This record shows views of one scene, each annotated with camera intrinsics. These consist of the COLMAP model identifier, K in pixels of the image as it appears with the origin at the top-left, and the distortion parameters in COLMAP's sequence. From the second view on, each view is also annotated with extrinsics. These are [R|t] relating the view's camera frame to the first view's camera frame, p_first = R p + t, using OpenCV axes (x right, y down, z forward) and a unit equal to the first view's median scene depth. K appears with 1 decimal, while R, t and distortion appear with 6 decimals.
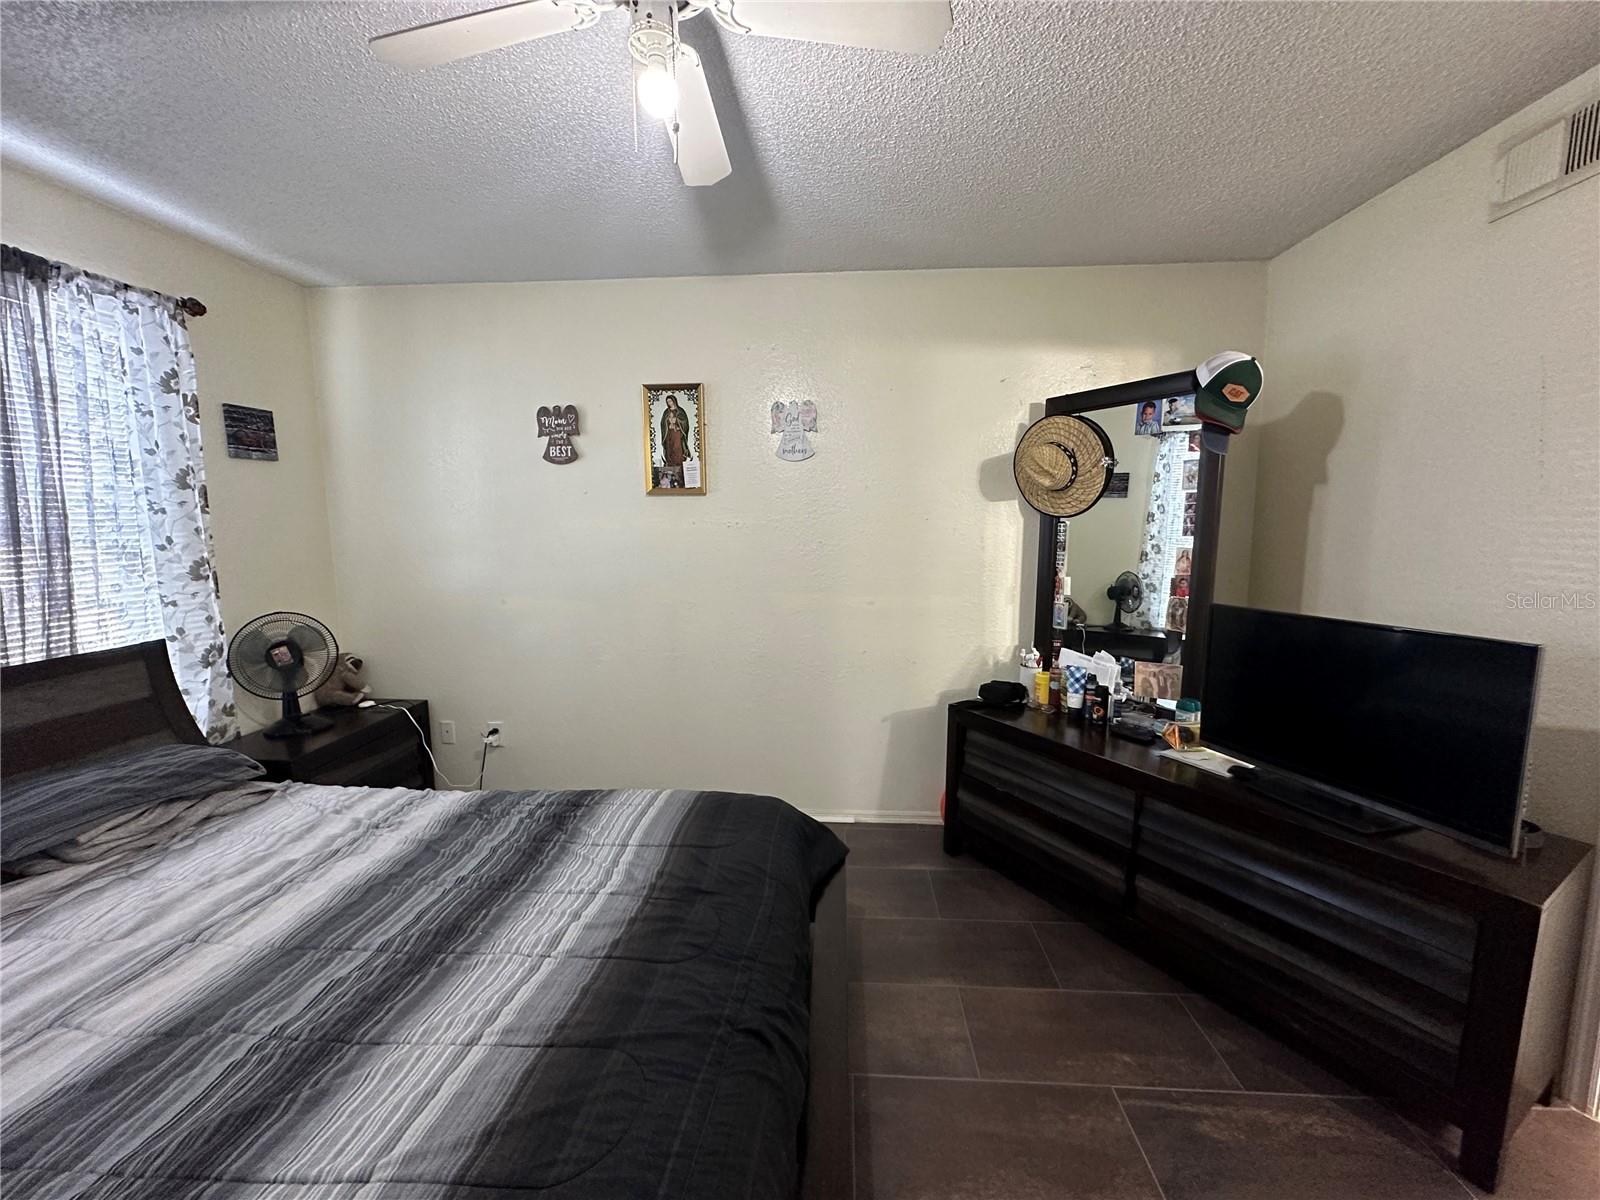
lens RADIAL K [[638.5, 0, 800.0], [0, 638.5, 600.0], [0, 0, 1]] dist [-0.001304, 0.000975]
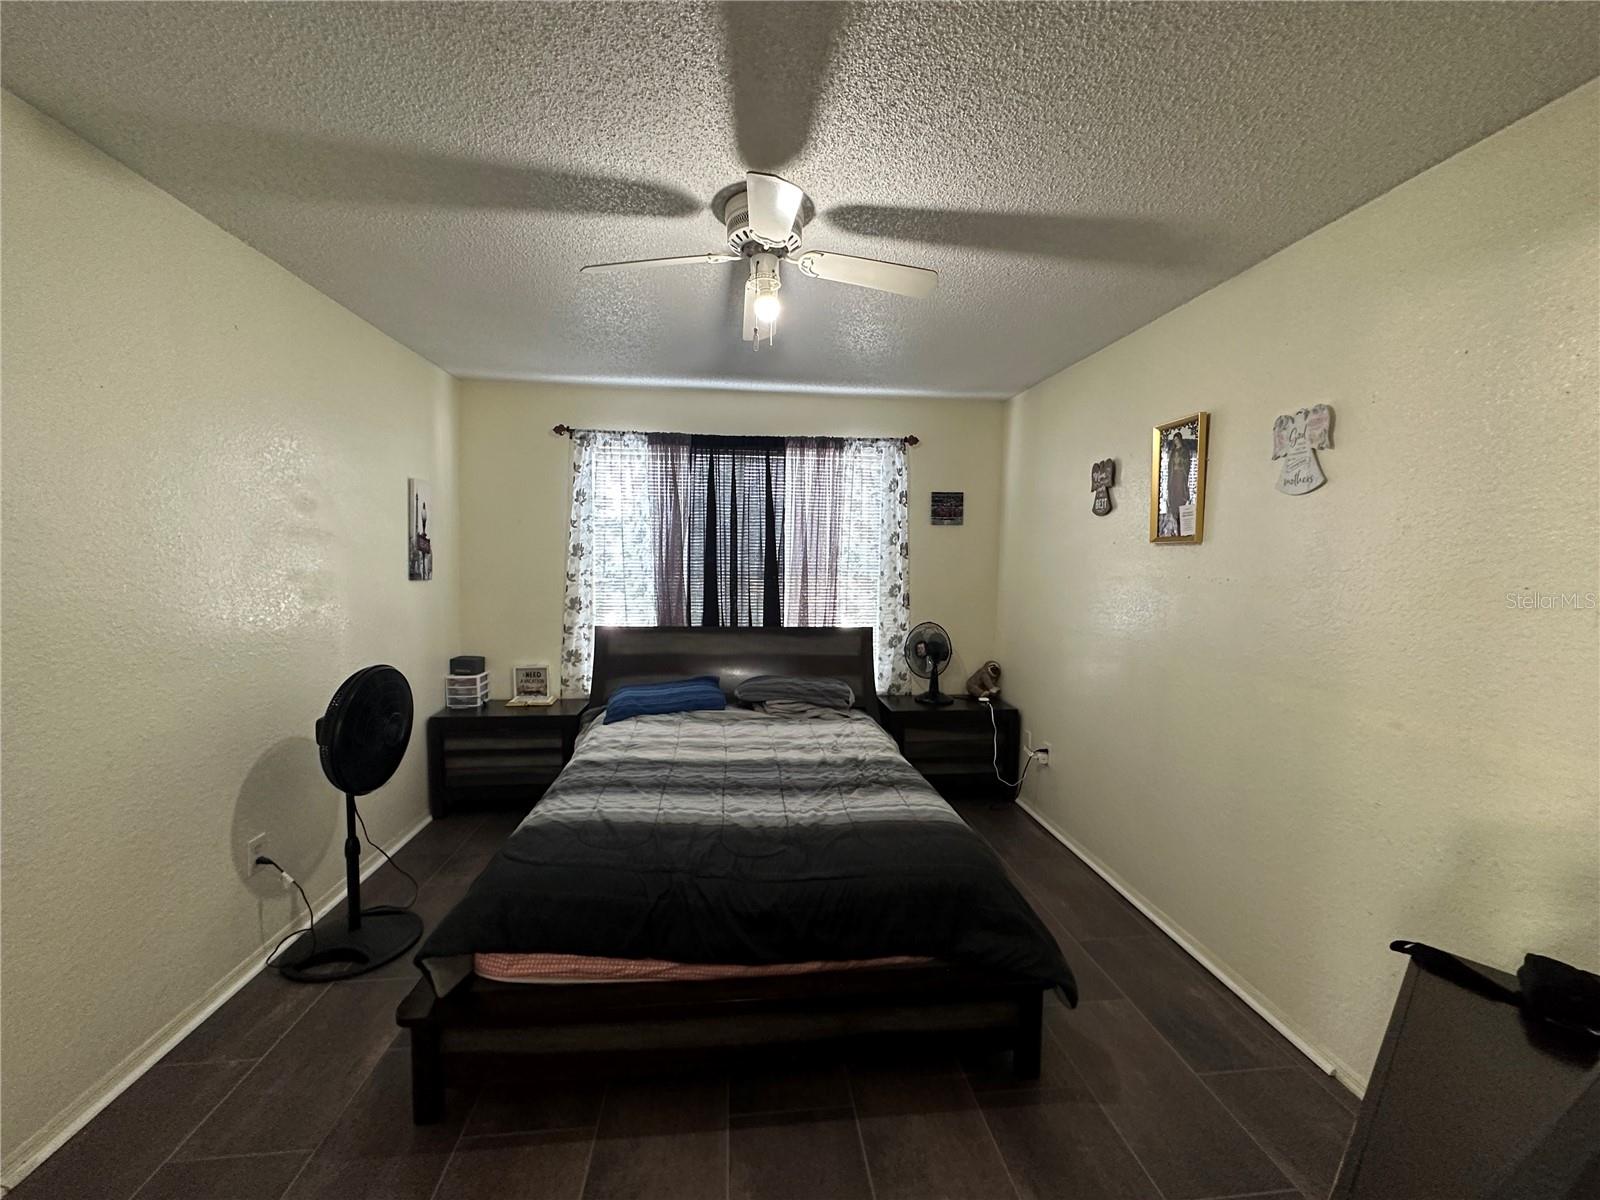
lens RADIAL K [[638.5, 0, 800.0], [0, 638.5, 600.0], [0, 0, 1]] dist [-0.001304, 0.000975]
pose [[0.178462, 0.076521, -0.980967, 0.708971], [-0.142007, 0.988537, 0.051277, -0.075022], [0.973645, 0.130153, 0.187283, 0.426711]]
